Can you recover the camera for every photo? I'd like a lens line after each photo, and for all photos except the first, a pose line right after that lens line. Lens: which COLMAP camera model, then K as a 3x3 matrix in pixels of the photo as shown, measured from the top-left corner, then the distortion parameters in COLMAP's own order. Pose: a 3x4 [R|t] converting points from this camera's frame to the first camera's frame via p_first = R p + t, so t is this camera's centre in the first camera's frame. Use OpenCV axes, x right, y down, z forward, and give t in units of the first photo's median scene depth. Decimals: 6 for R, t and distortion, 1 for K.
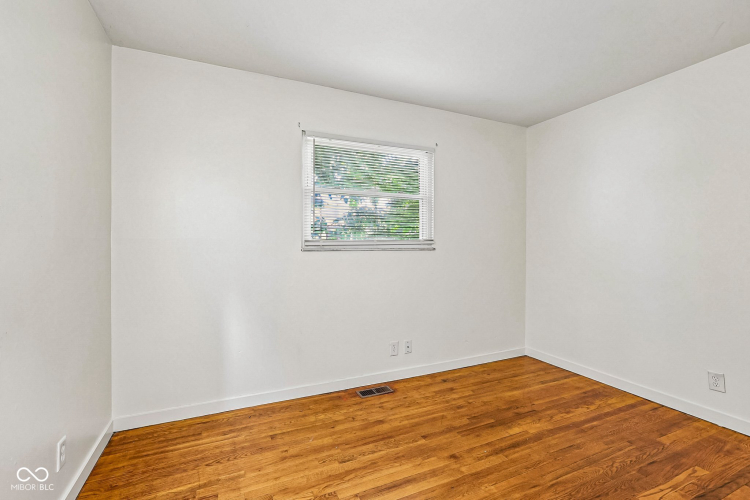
lens RADIAL K [[343.9, 0, 375.9], [0, 343.9, 246.2], [0, 0, 1]] dist [-0.045094, 0.020857]
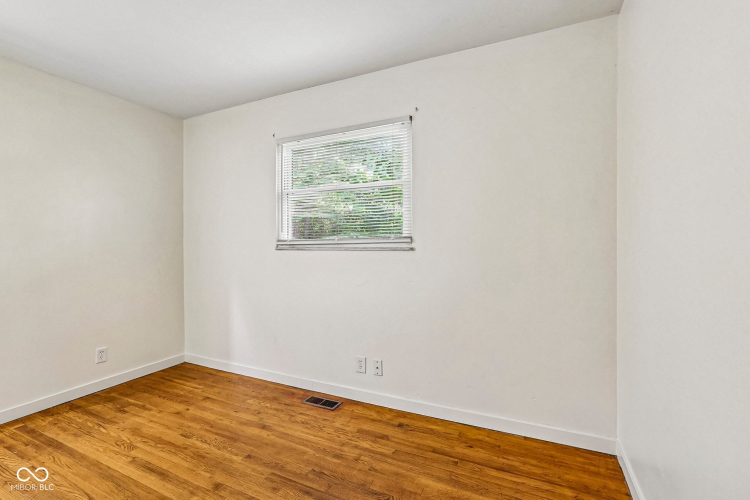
lens RADIAL K [[343.9, 0, 375.9], [0, 343.9, 246.2], [0, 0, 1]] dist [-0.045094, 0.020857]
pose [[0.639466, 0.005568, -0.768800, 0.902045], [0.000634, 0.999970, 0.007770, -0.005507], [0.768819, -0.005456, 0.639443, 0.591463]]
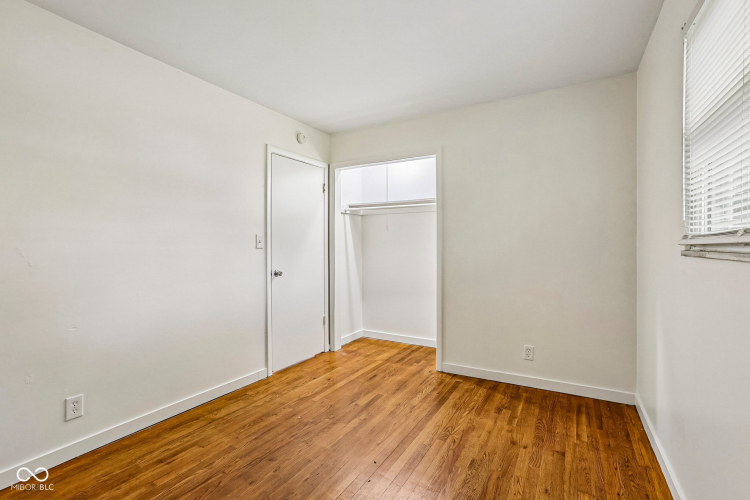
lens RADIAL K [[343.9, 0, 375.9], [0, 343.9, 246.2], [0, 0, 1]] dist [-0.045094, 0.020857]
pose [[-0.816720, 0.005976, -0.577004, 0.539774], [0.003491, 0.999979, 0.005415, -0.003994], [0.577024, 0.002409, -0.816723, 1.253311]]
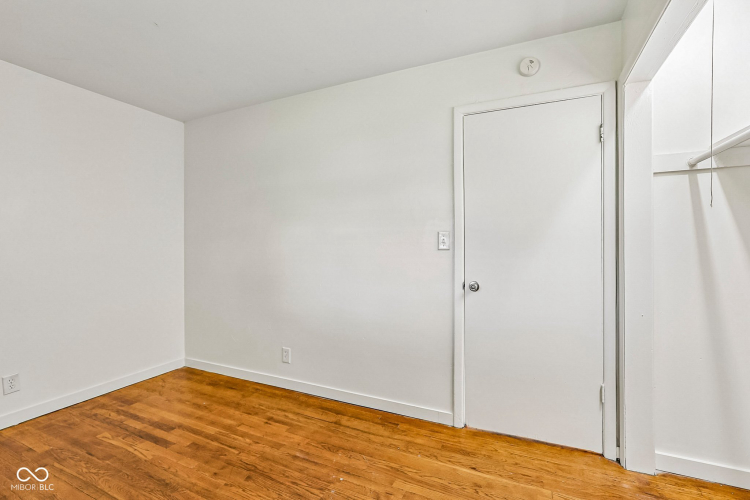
lens RADIAL K [[343.9, 0, 375.9], [0, 343.9, 246.2], [0, 0, 1]] dist [-0.045094, 0.020857]
pose [[-0.644193, 0.004364, 0.764850, -0.426875], [0.006253, 0.999980, -0.000439, -0.002347], [-0.764837, 0.004500, -0.644208, 0.742825]]
